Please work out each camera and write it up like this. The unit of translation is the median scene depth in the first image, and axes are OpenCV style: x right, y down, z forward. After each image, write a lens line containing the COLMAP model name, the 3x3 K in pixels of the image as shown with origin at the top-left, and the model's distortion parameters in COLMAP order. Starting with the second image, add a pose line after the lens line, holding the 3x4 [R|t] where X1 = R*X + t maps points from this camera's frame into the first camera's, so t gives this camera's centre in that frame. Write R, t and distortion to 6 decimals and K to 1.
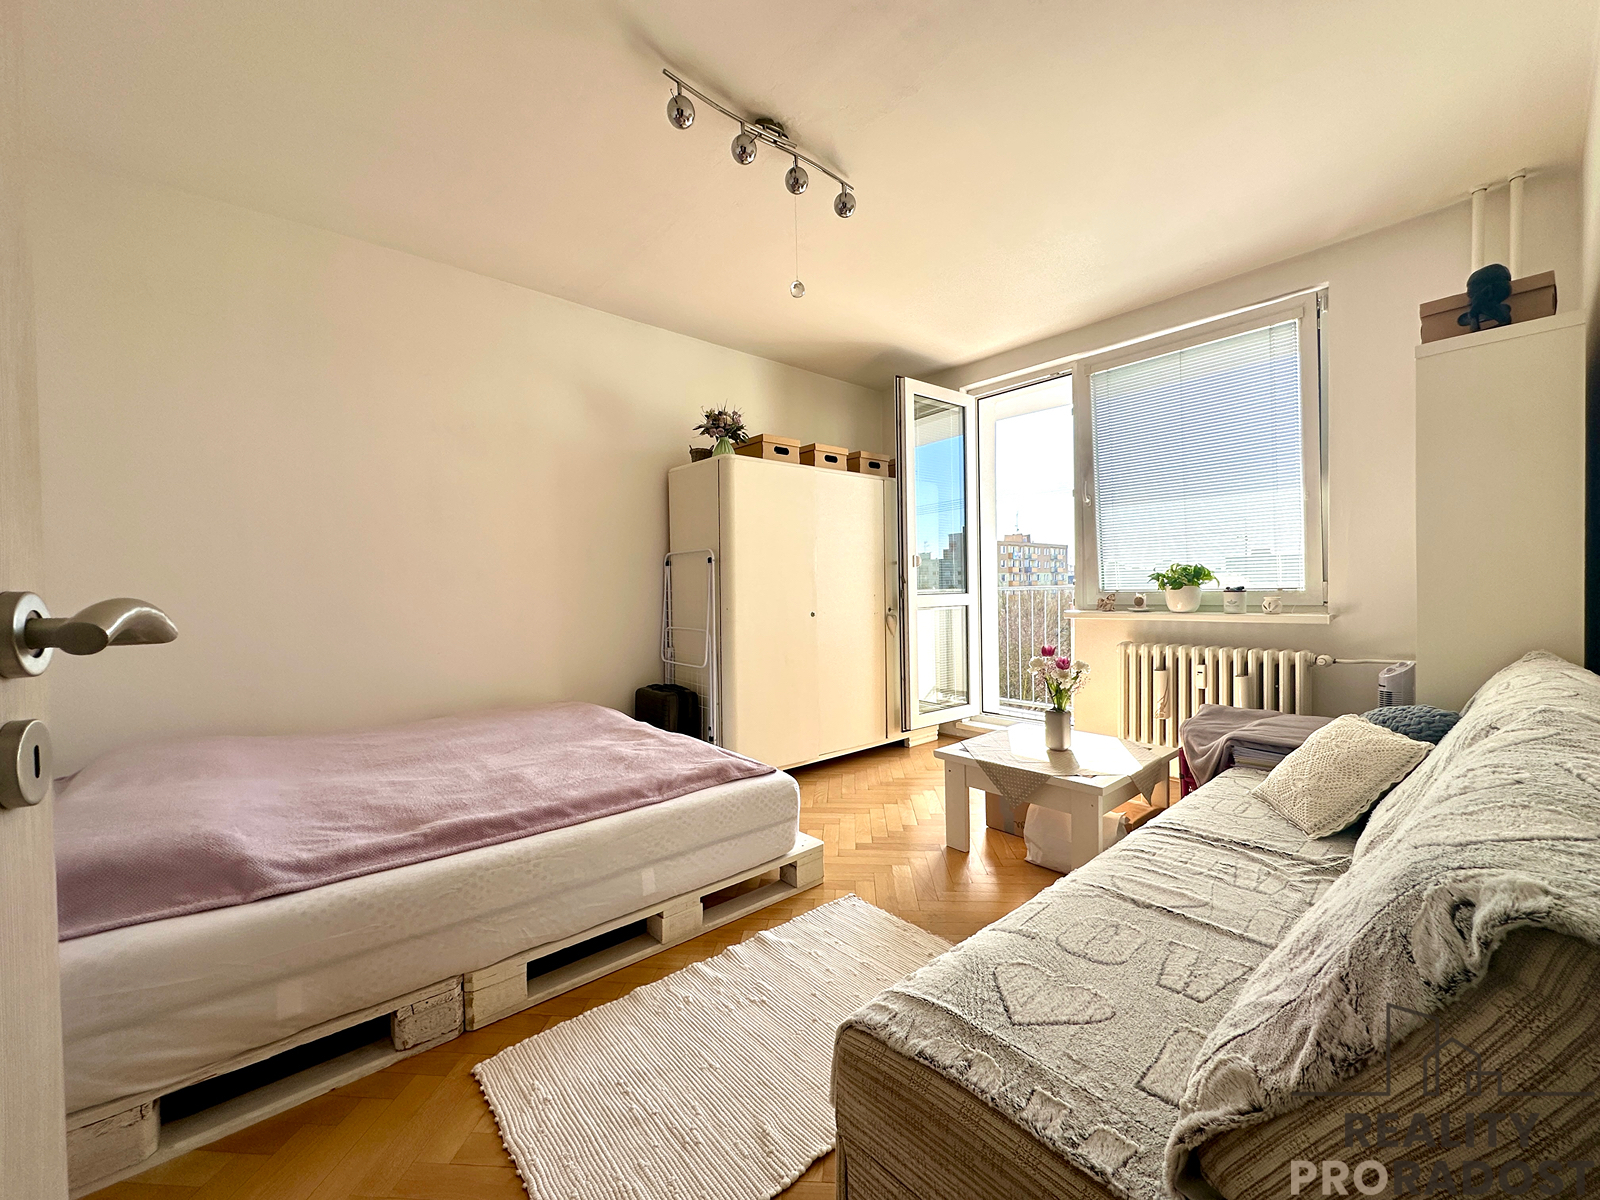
lens RADIAL K [[639.1, 0, 797.6], [0, 639.1, 599.7], [0, 0, 1]] dist [-0.002473, 0.000619]
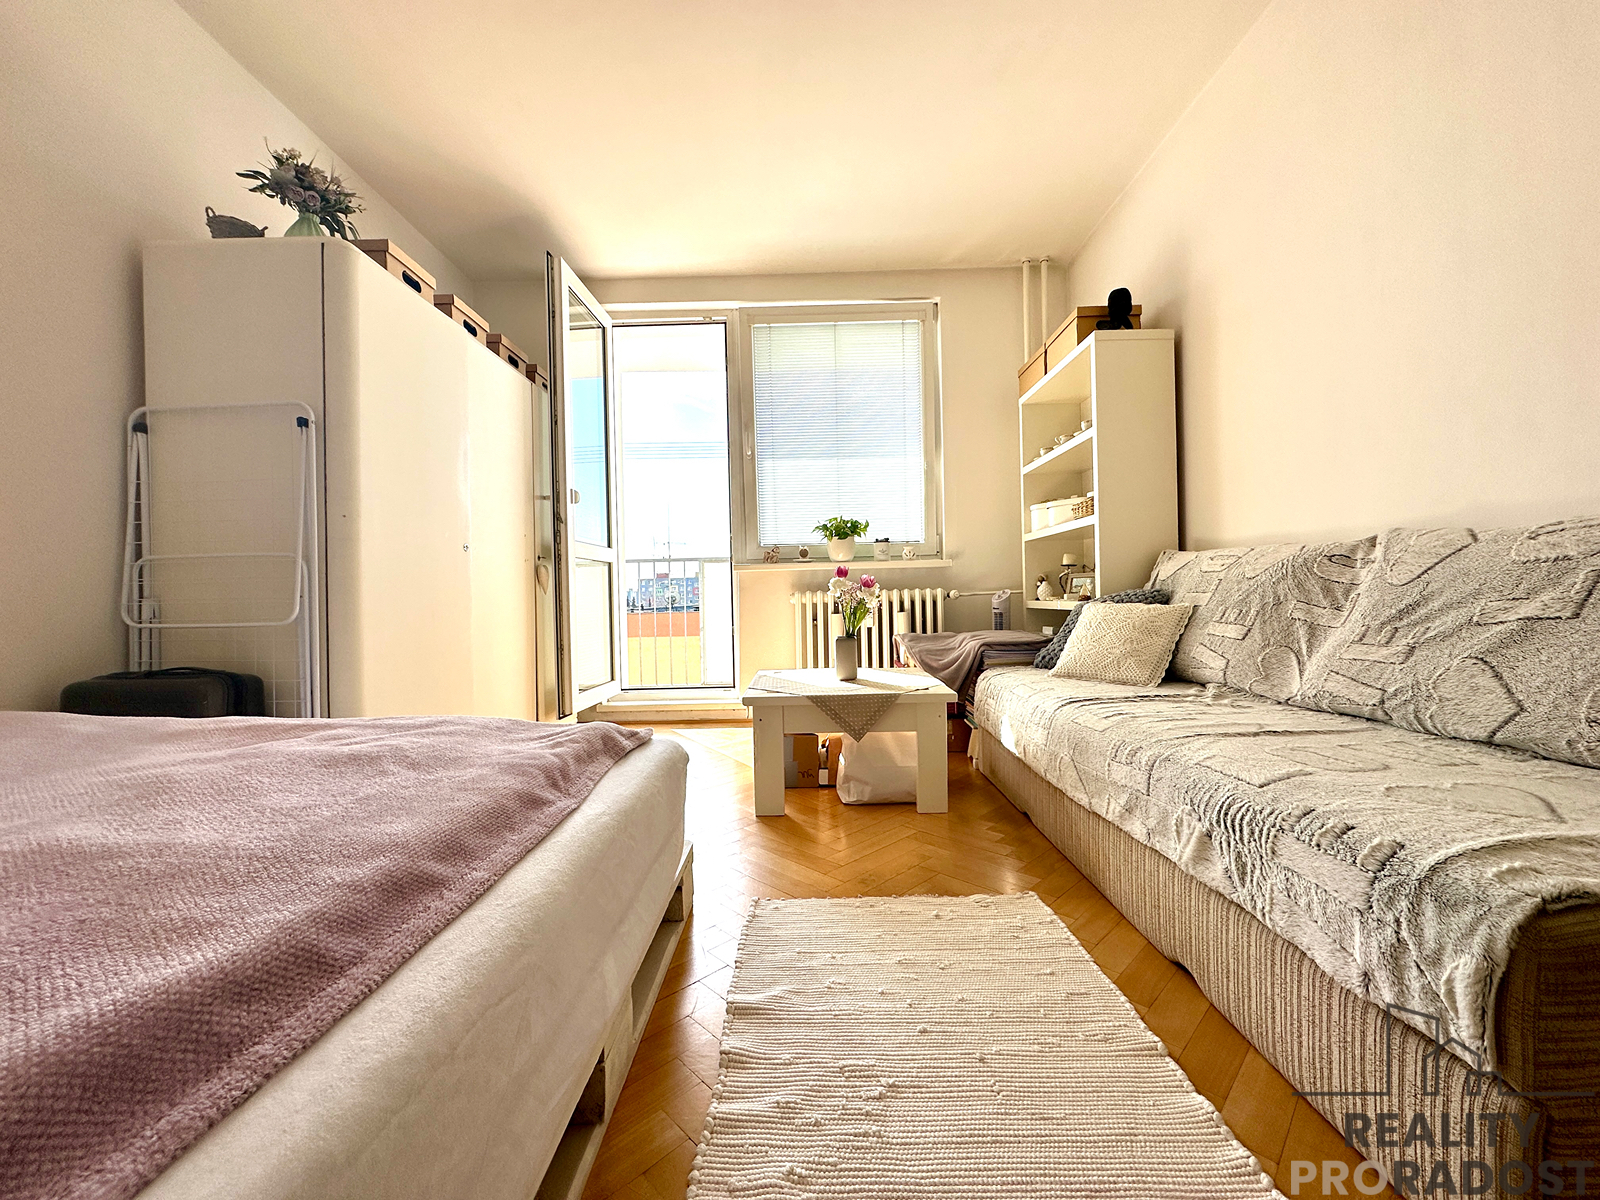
lens RADIAL K [[639.1, 0, 800.9], [0, 639.1, 601.2], [0, 0, 1]] dist [-0.002473, 0.000619]
pose [[0.659775, 0.000877, 0.751463, -0.263221], [0.022098, 0.999544, -0.020569, 0.107820], [-0.751139, 0.030177, 0.659454, 0.340088]]
